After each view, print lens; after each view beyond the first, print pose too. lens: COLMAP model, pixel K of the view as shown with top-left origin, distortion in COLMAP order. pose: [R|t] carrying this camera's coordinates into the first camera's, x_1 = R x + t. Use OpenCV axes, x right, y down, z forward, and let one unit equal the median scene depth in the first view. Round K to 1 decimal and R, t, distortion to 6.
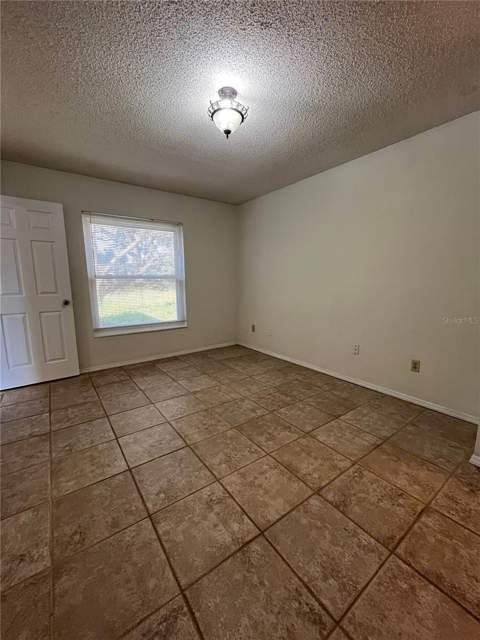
lens RADIAL K [[259.2, 0, 242.9], [0, 259.2, 323.4], [0, 0, 1]] dist [-0.004027, 0.000418]
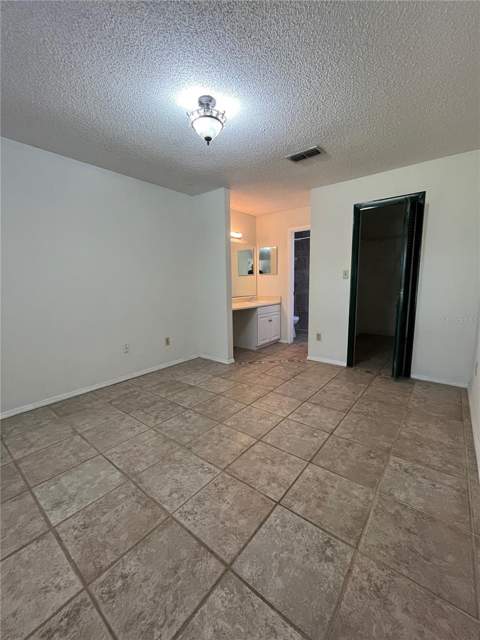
lens RADIAL K [[259.2, 0, 235.7], [0, 259.2, 327.0], [0, 0, 1]] dist [-0.004027, 0.000418]
pose [[-0.246212, -0.157721, 0.956297, -0.946035], [0.178356, 0.962448, 0.204655, -0.169927], [-0.952664, 0.220950, -0.208836, 1.021861]]
